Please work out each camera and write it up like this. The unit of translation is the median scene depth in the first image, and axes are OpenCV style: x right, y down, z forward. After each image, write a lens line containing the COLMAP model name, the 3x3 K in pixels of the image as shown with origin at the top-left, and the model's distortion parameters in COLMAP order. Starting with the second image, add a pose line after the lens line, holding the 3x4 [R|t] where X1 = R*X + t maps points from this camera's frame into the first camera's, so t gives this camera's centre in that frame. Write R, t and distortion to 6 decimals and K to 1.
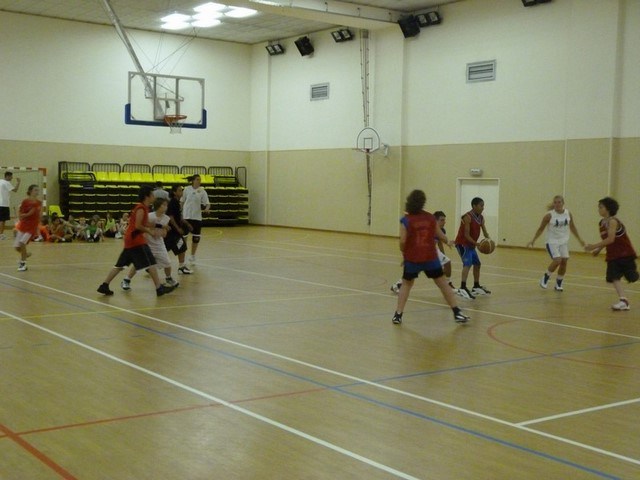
lens RADIAL K [[881.7, 0, 308.1], [0, 881.7, 241.6], [0, 0, 1]] dist [-0.059559, 0.328129]
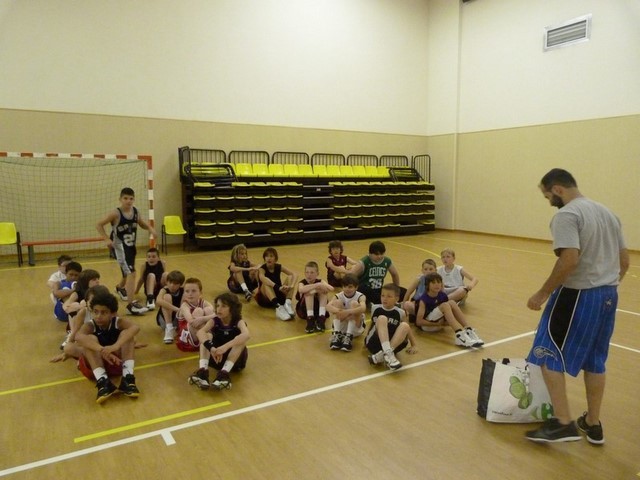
lens RADIAL K [[477.9, 0, 315.7], [0, 477.9, 239.8], [0, 0, 1]] dist [-0.043930, 0.035531]
pose [[0.996573, -0.011537, -0.081910, -0.147958], [0.016274, 0.998218, 0.057406, -0.039870], [0.081102, -0.058542, 0.994985, 0.629501]]
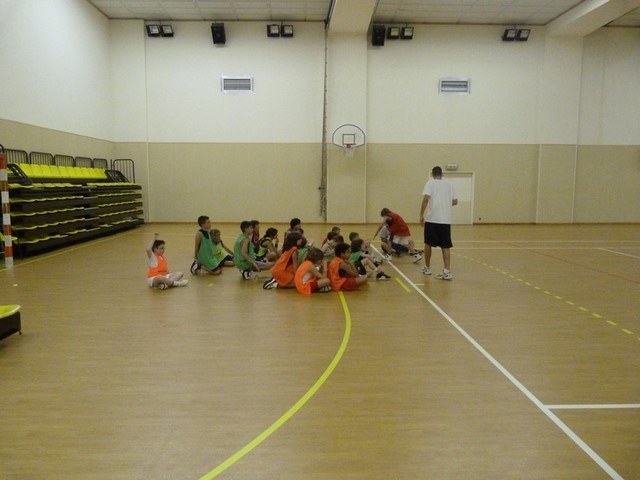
lens RADIAL K [[536.6, 0, 320.0], [0, 536.6, 240.0], [0, 0, 1]] dist [-0.038012, 0.004045]
pose [[0.565407, -0.107828, 0.817733, -0.448531], [0.059490, 0.994167, 0.089960, -0.044745], [-0.822664, -0.002217, 0.568524, 0.586219]]
